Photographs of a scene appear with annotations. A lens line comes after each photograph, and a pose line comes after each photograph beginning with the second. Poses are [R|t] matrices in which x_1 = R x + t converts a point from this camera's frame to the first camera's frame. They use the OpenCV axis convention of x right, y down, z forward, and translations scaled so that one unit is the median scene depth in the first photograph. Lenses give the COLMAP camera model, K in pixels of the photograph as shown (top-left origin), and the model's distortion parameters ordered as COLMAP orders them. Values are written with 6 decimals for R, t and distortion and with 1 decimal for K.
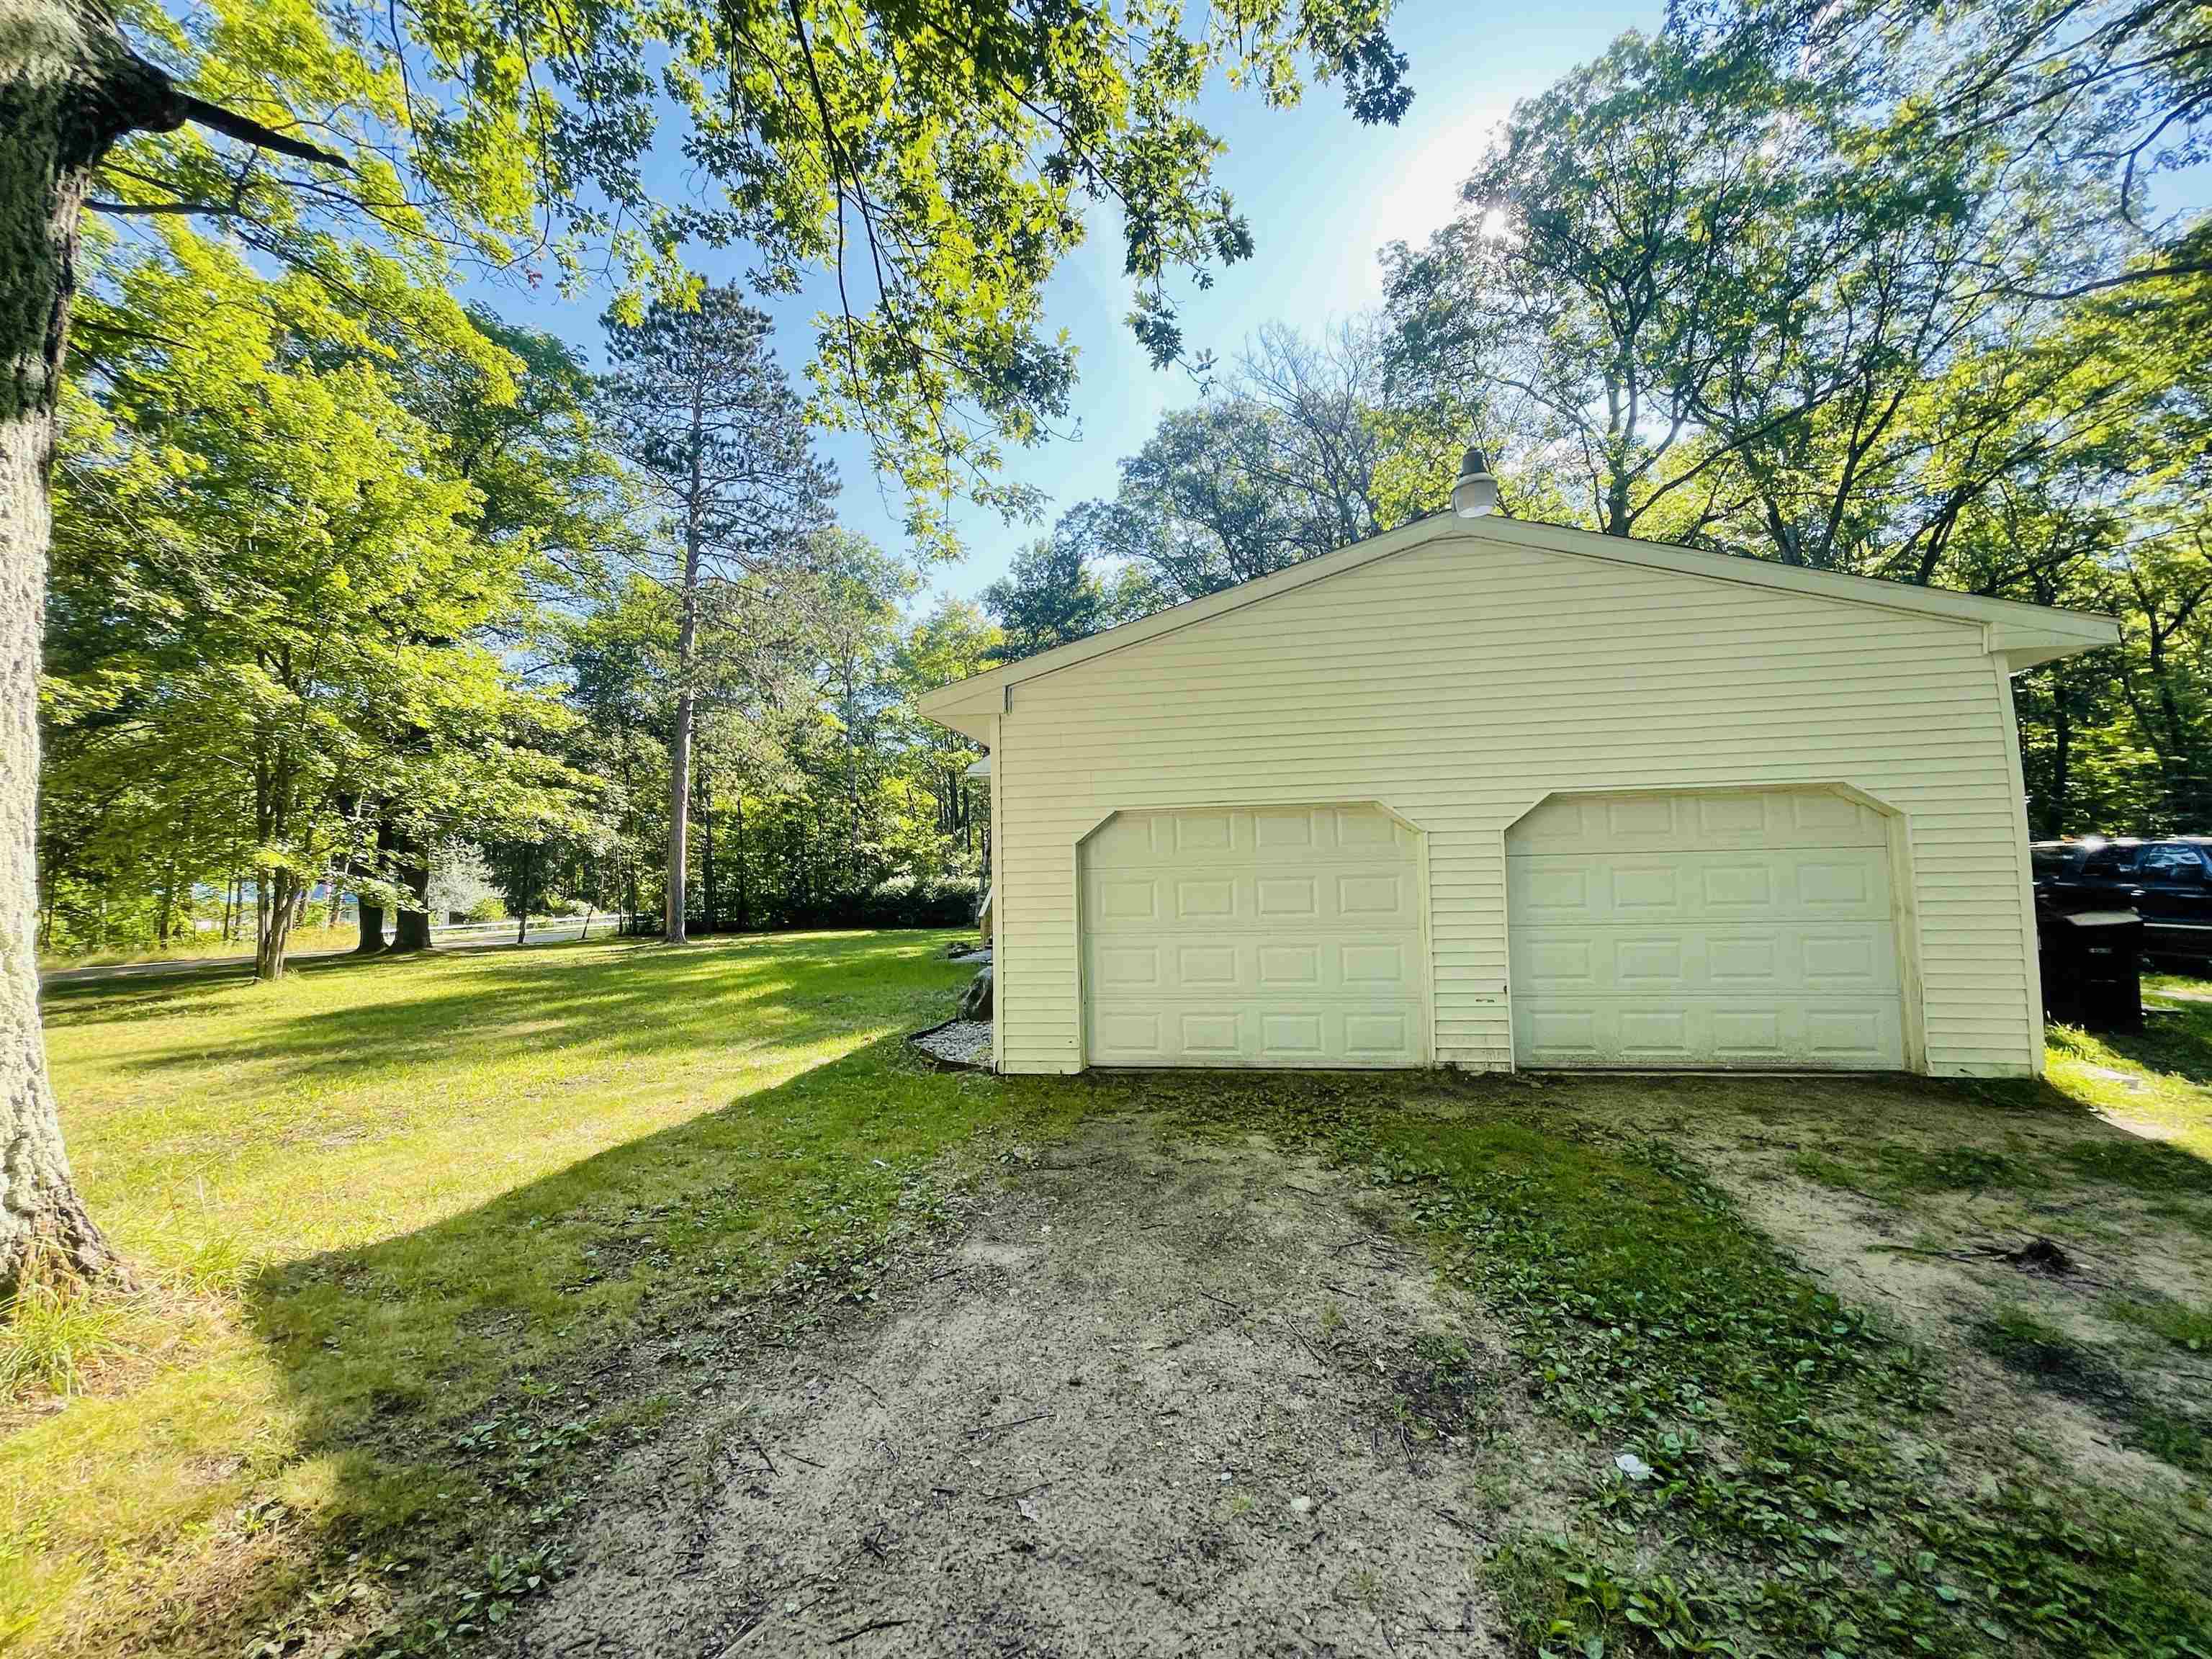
lens RADIAL K [[903.9, 0, 1114.3], [0, 903.9, 821.4], [0, 0, 1]] dist [-0.002985, -0.000432]
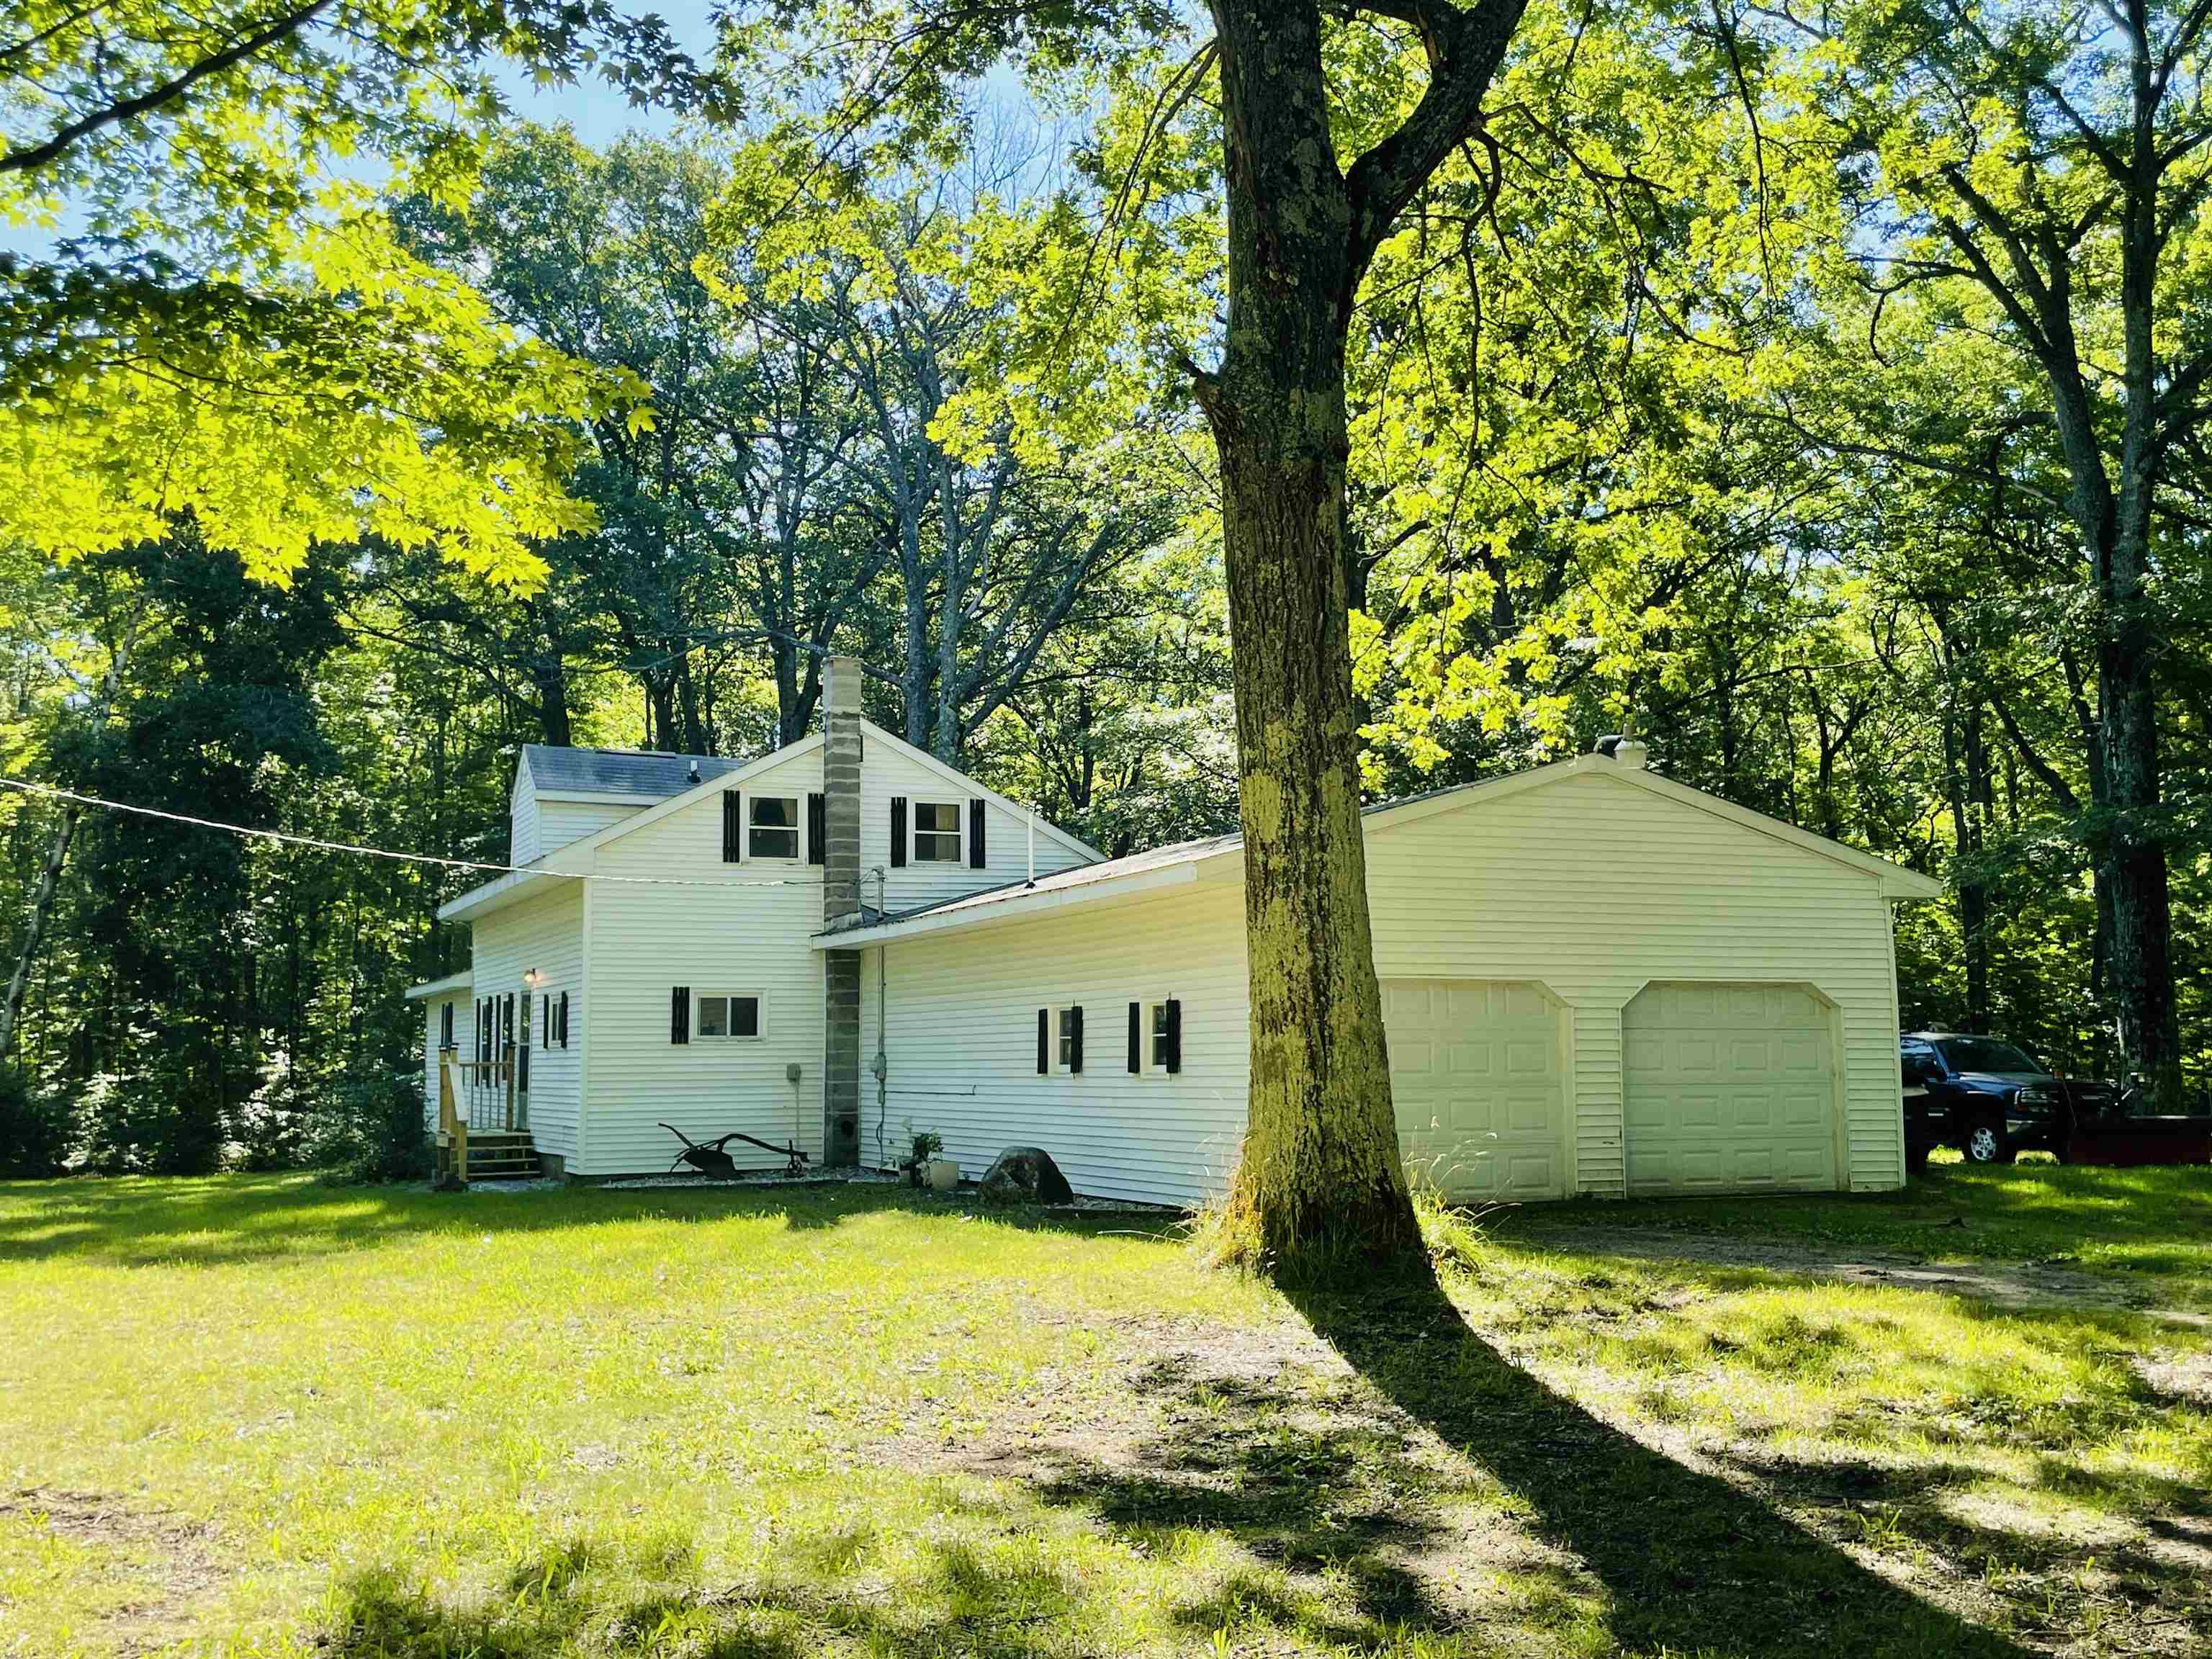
lens RADIAL K [[2222.8, 0, 1110.8], [0, 2222.8, 823.3], [0, 0, 1]] dist [0.056841, 0.000000]
pose [[0.836361, 0.075504, 0.542954, -1.797175], [-0.048577, 0.996781, -0.063787, -0.013968], [-0.546022, 0.026974, 0.837337, -1.180138]]
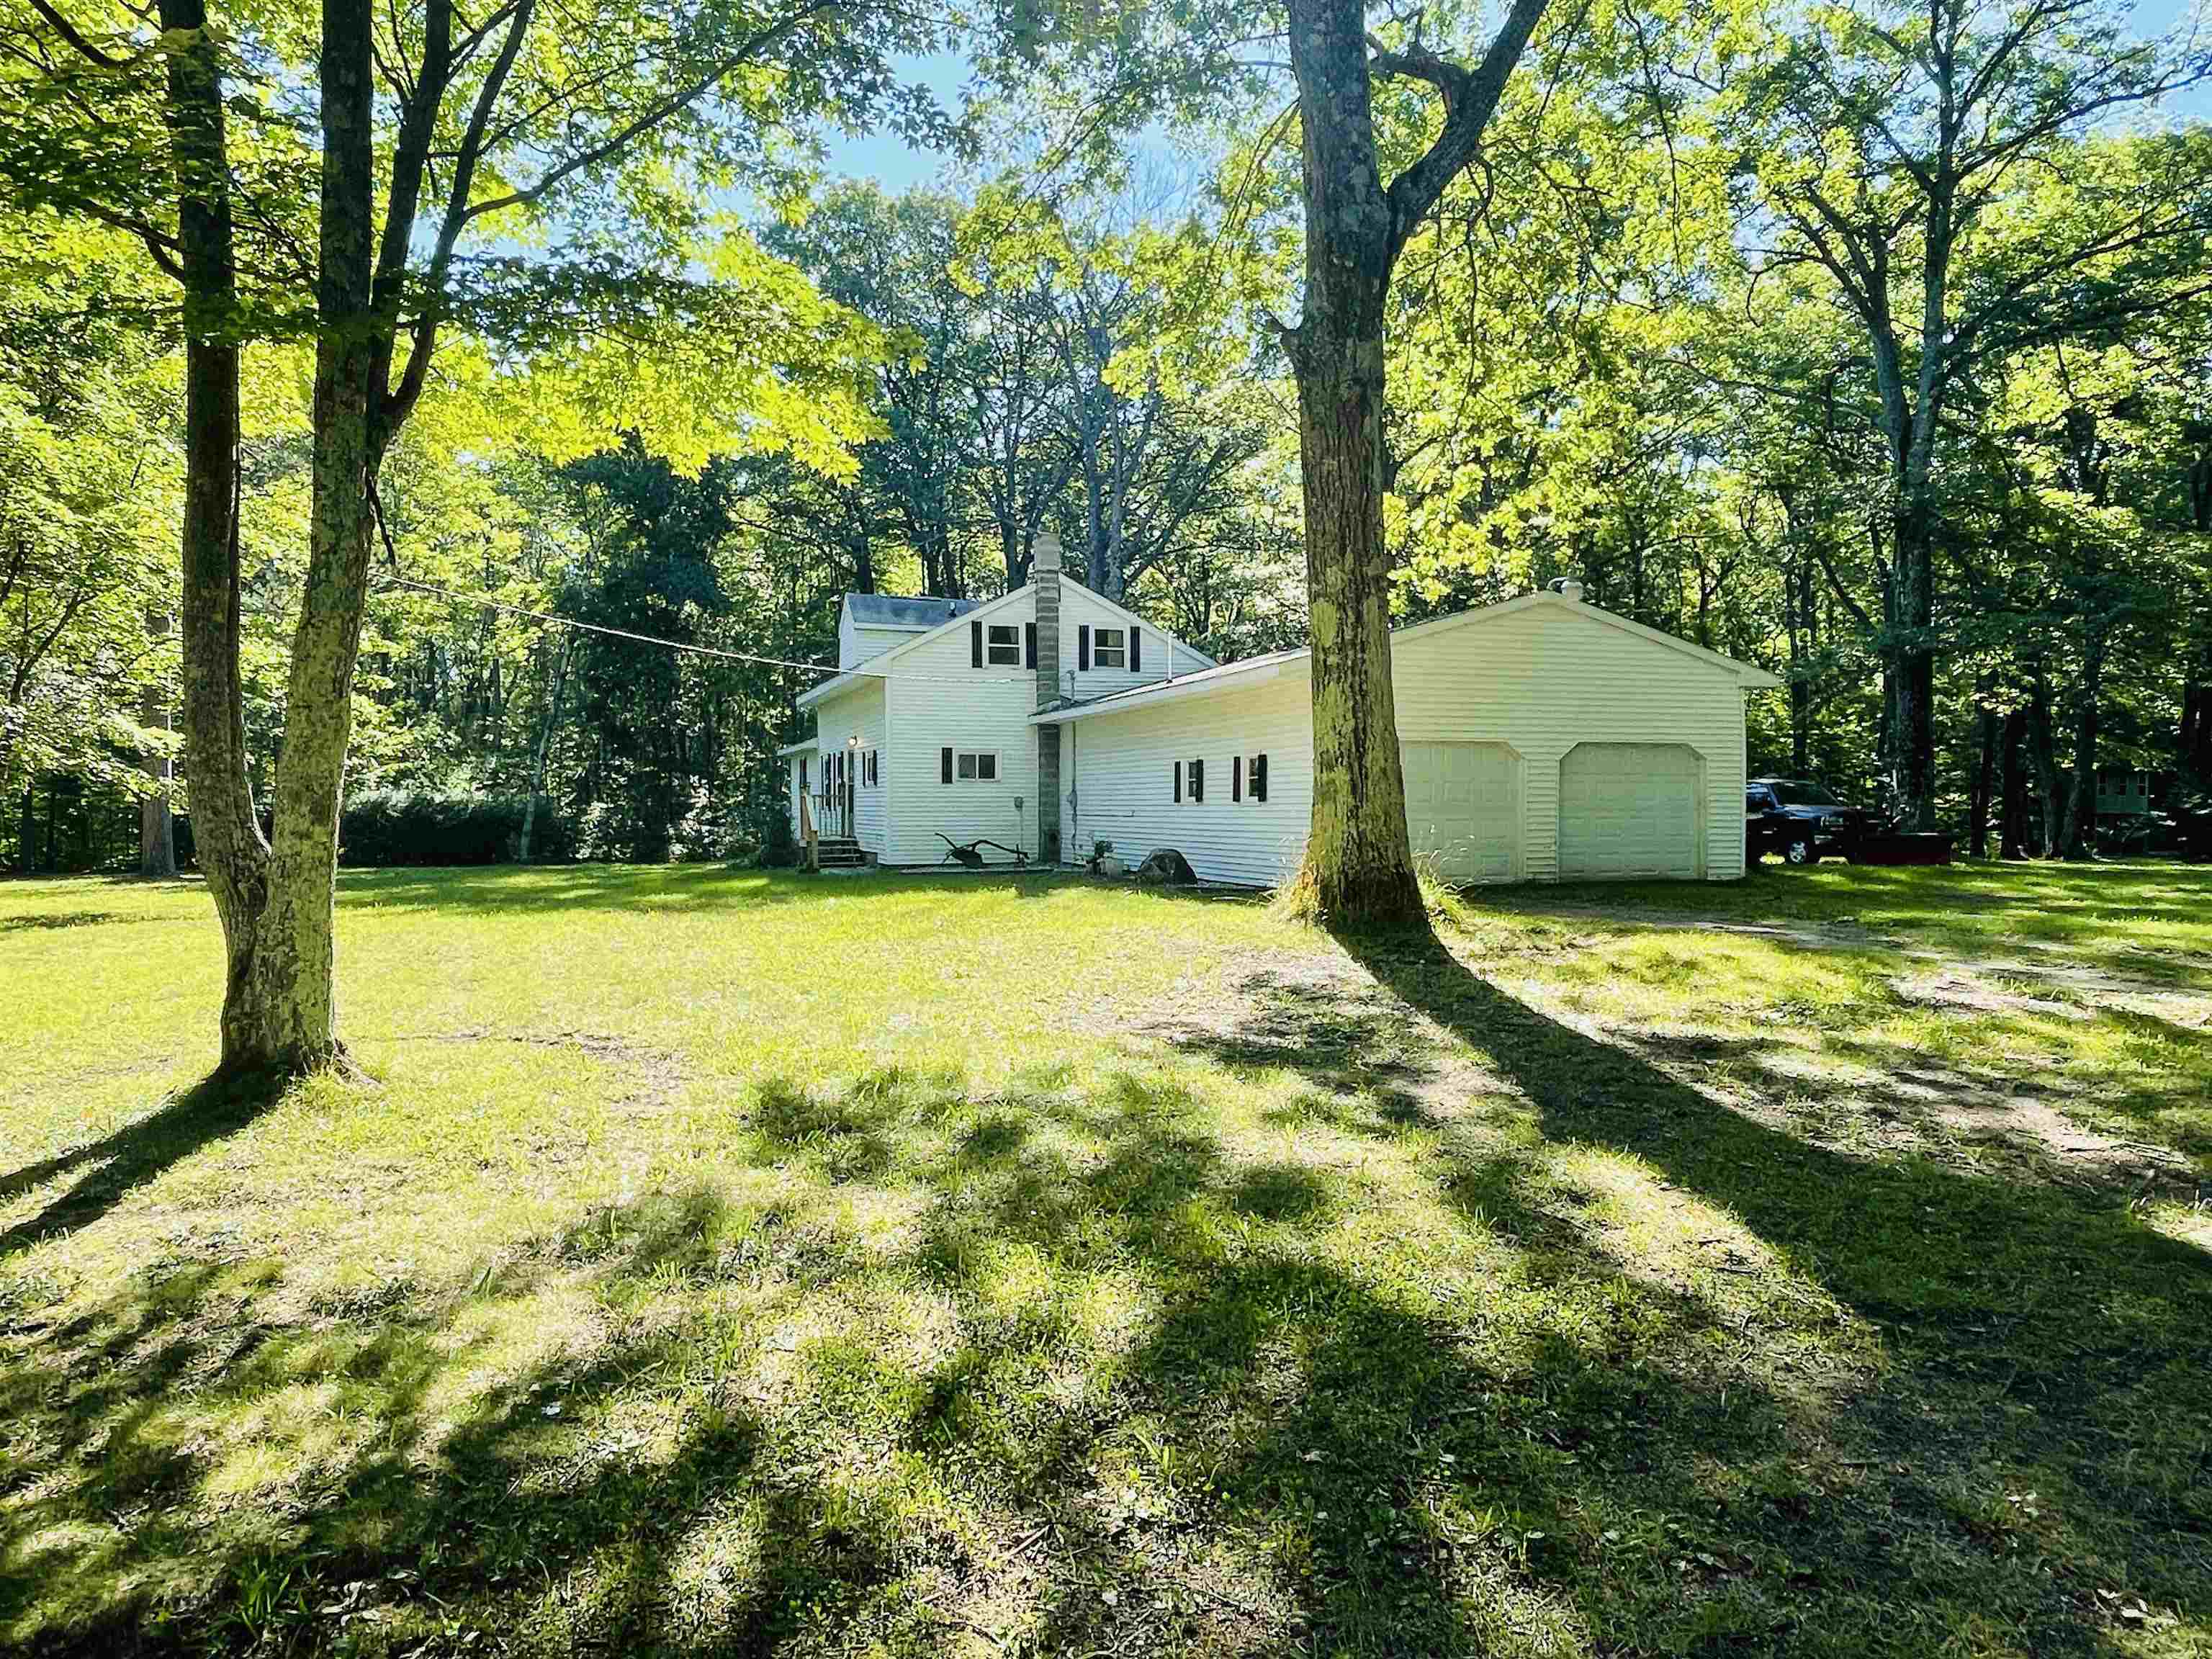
lens RADIAL K [[1438.9, 0, 1108.1], [0, 1438.9, 811.3], [0, 0, 1]] dist [0.014886, -0.008855]
pose [[0.876488, 0.019008, 0.481049, -1.798444], [-0.050612, 0.997321, 0.052809, 0.006646], [-0.478756, -0.070633, 0.875102, -1.180351]]
